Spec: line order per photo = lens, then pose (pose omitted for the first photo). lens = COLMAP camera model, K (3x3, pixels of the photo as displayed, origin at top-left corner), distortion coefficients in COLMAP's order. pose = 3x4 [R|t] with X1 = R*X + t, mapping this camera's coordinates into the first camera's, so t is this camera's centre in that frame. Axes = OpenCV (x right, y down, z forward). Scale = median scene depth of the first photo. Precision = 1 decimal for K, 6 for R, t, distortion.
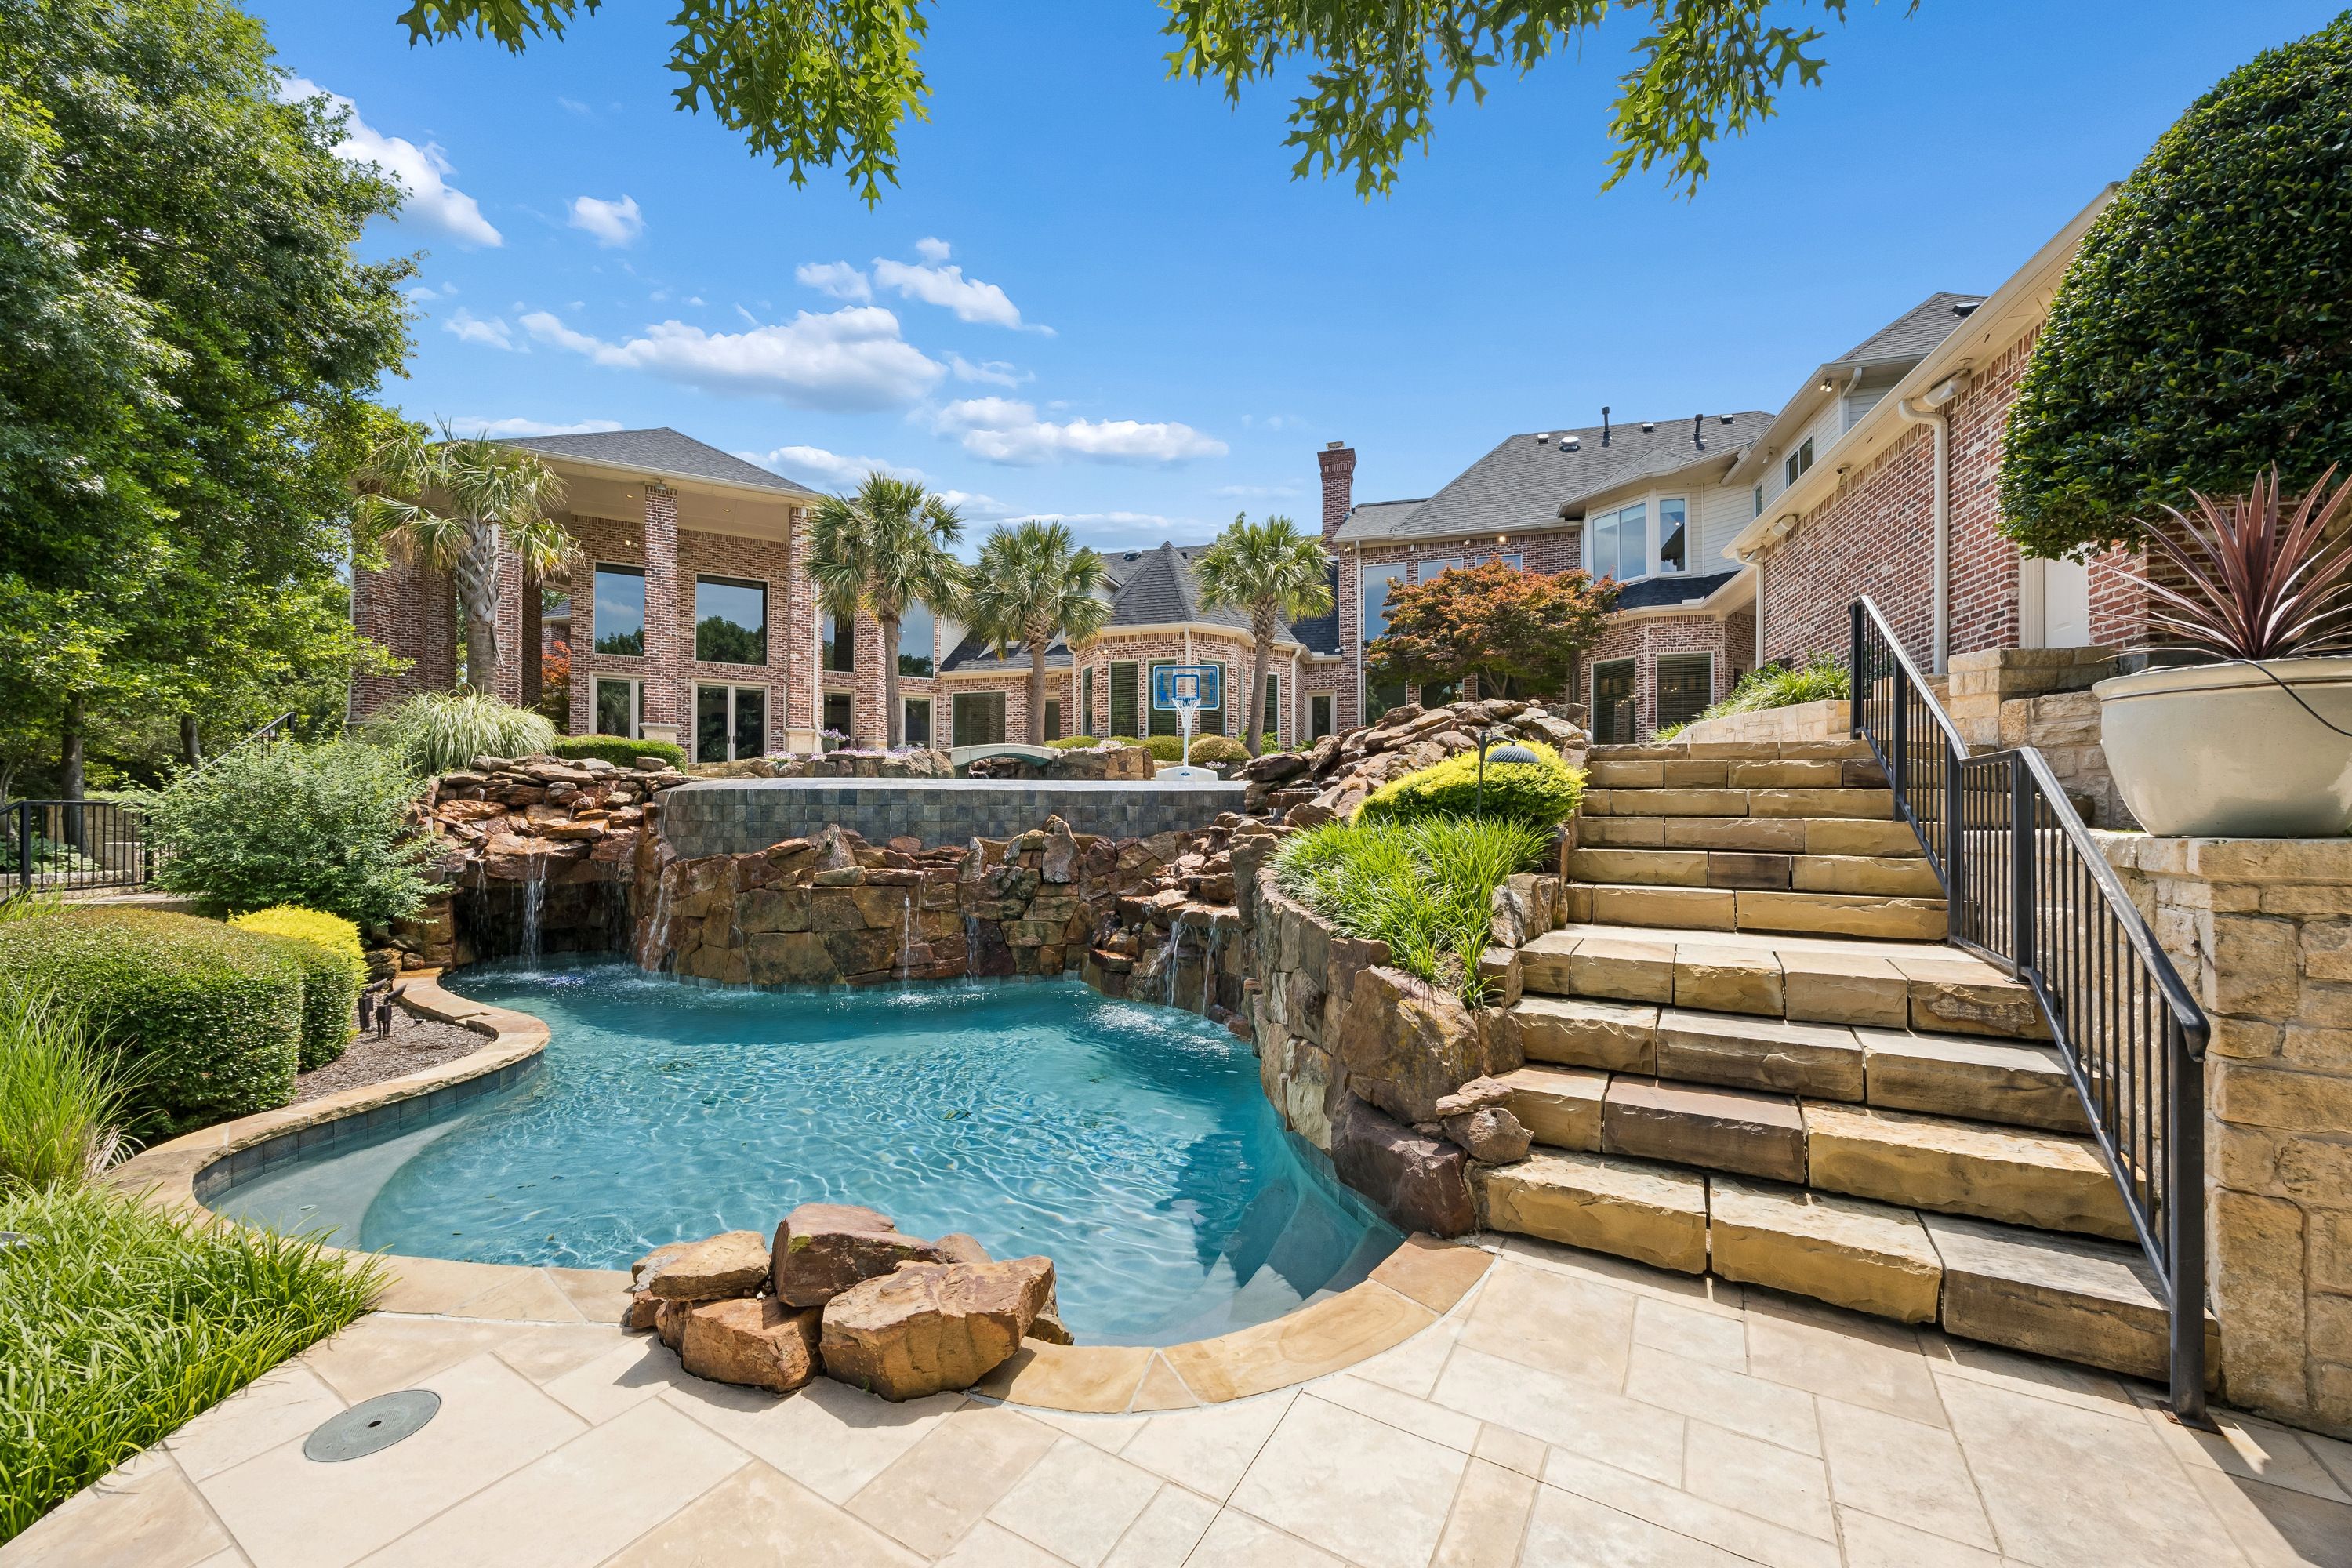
lens RADIAL K [[894.7, 0, 1181.7], [0, 894.7, 789.6], [0, 0, 1]] dist [0.000006, -0.000778]
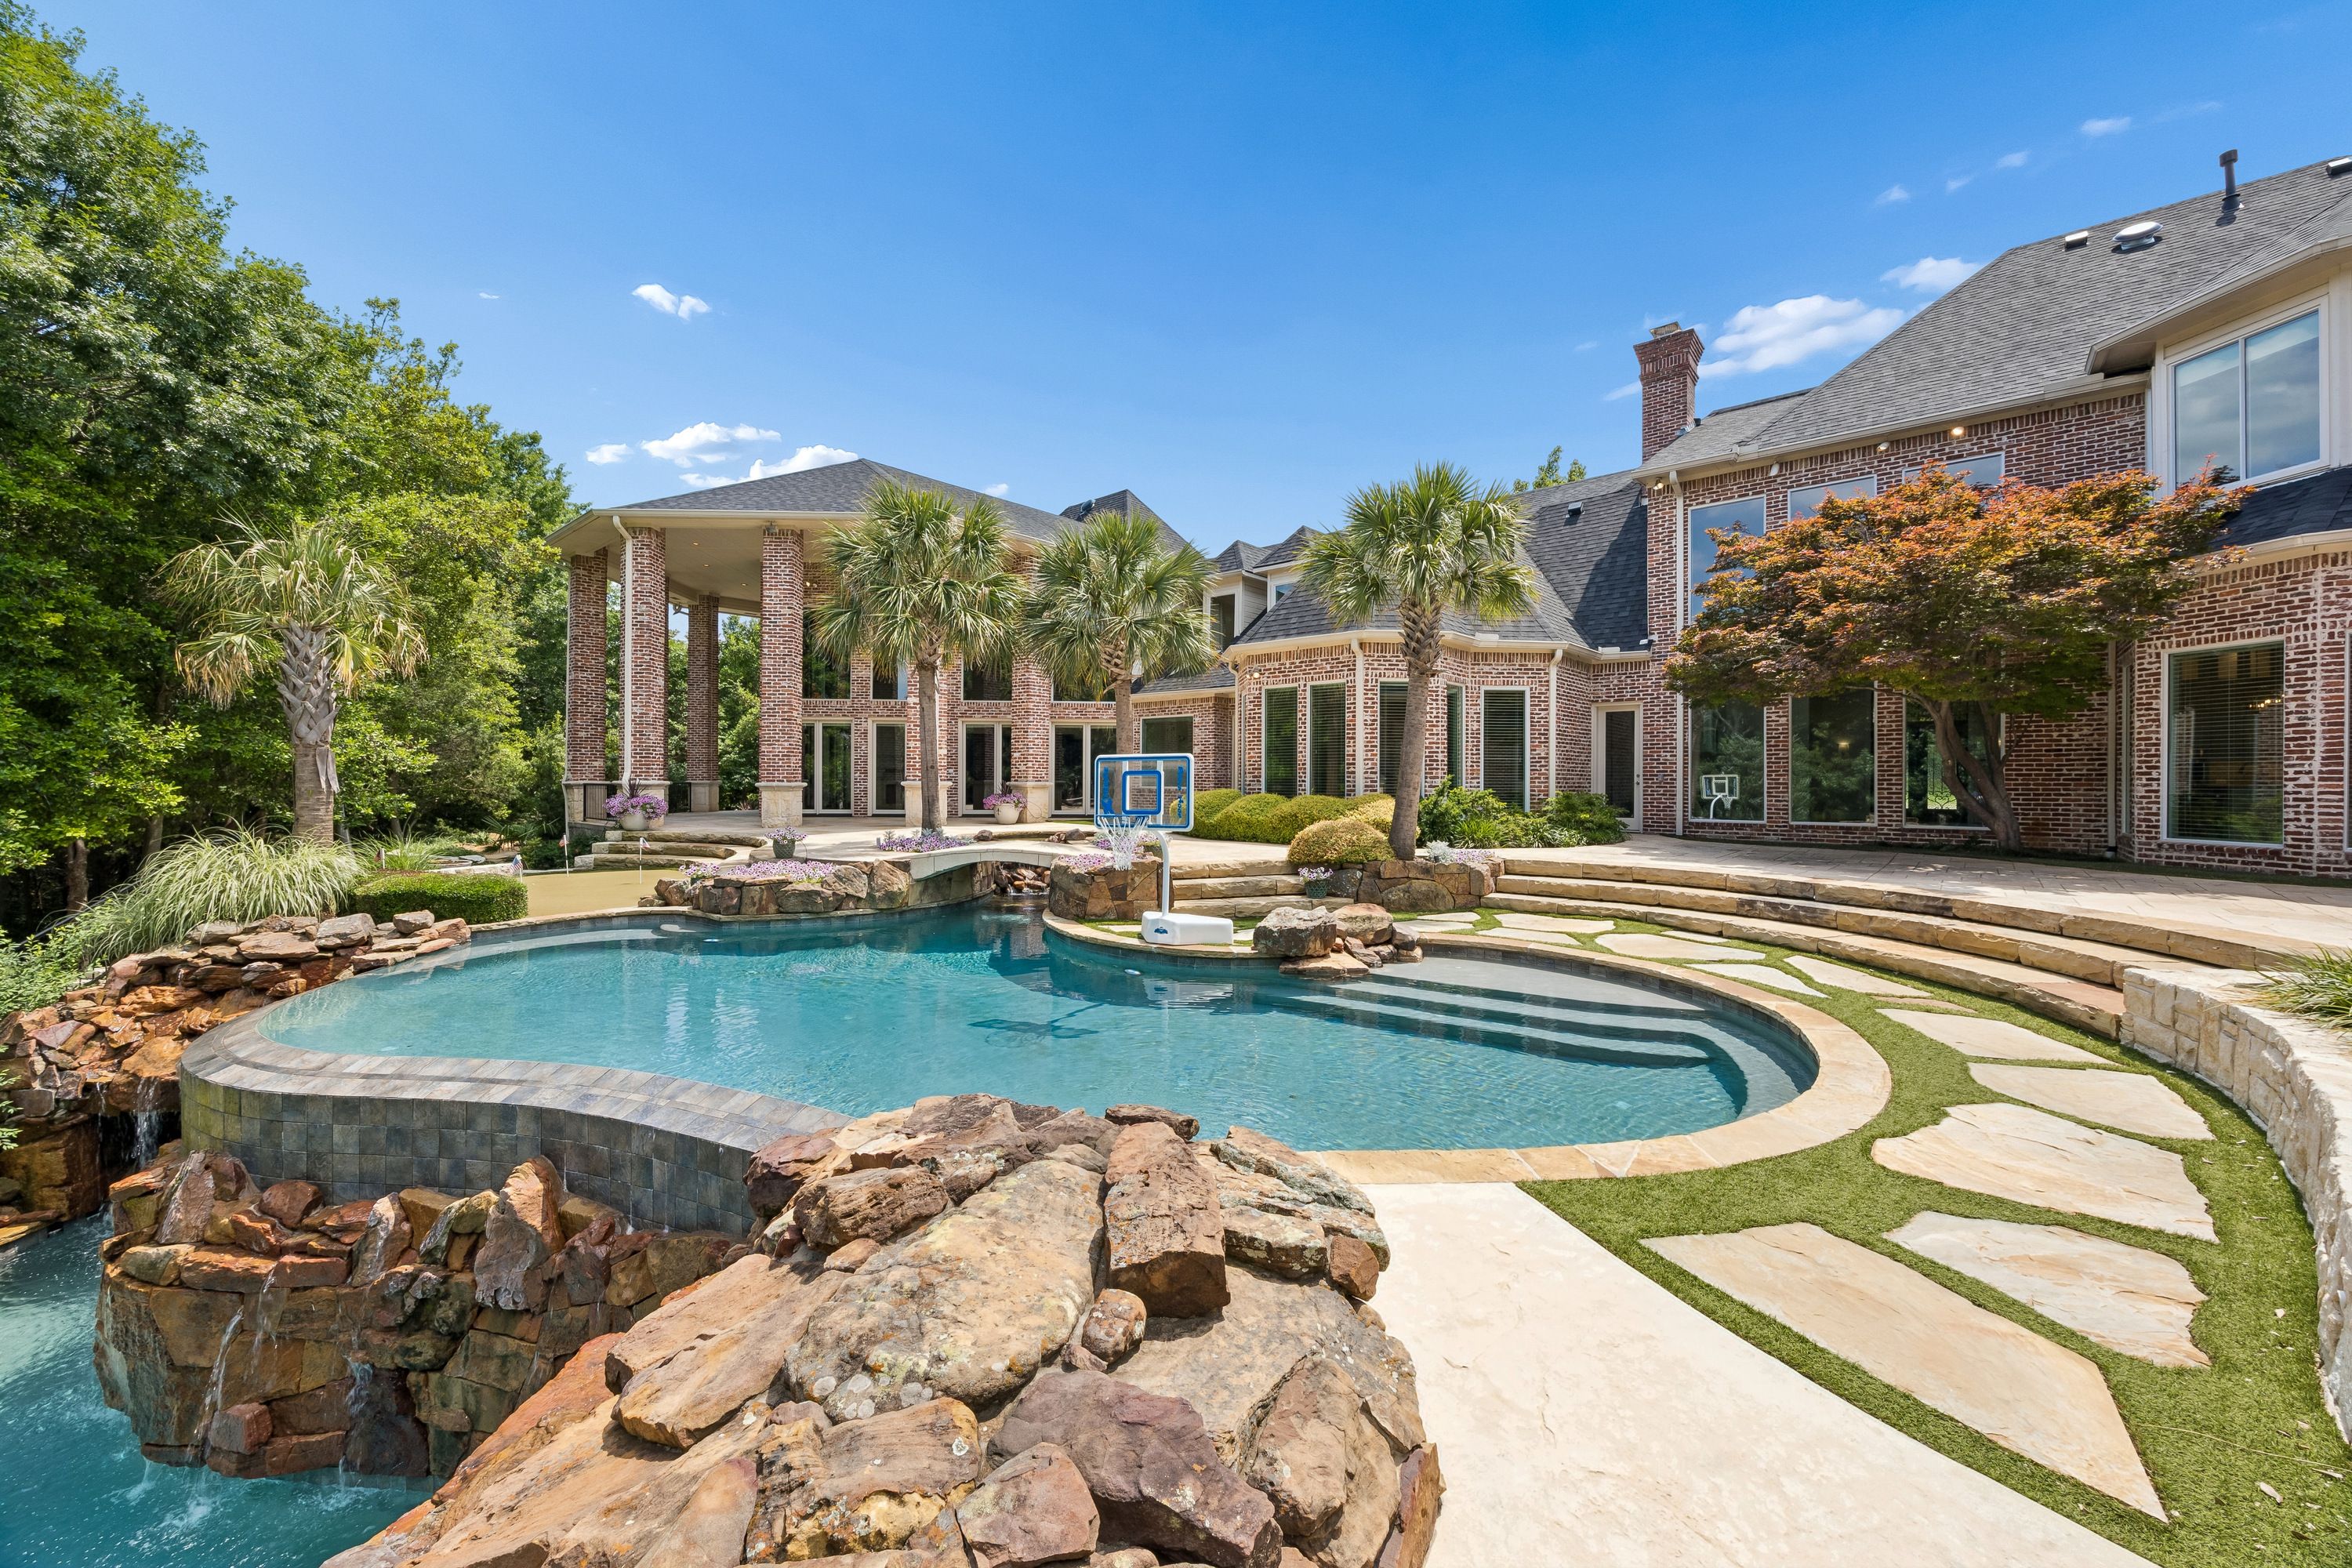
lens RADIAL K [[894.7, 0, 1169.3], [0, 894.7, 764.5], [0, 0, 1]] dist [0.000006, -0.000778]
pose [[0.897739, -0.003018, -0.440517, 0.176717], [0.006843, 0.999951, 0.007094, -0.085711], [0.440475, -0.009383, 0.897716, 0.301259]]
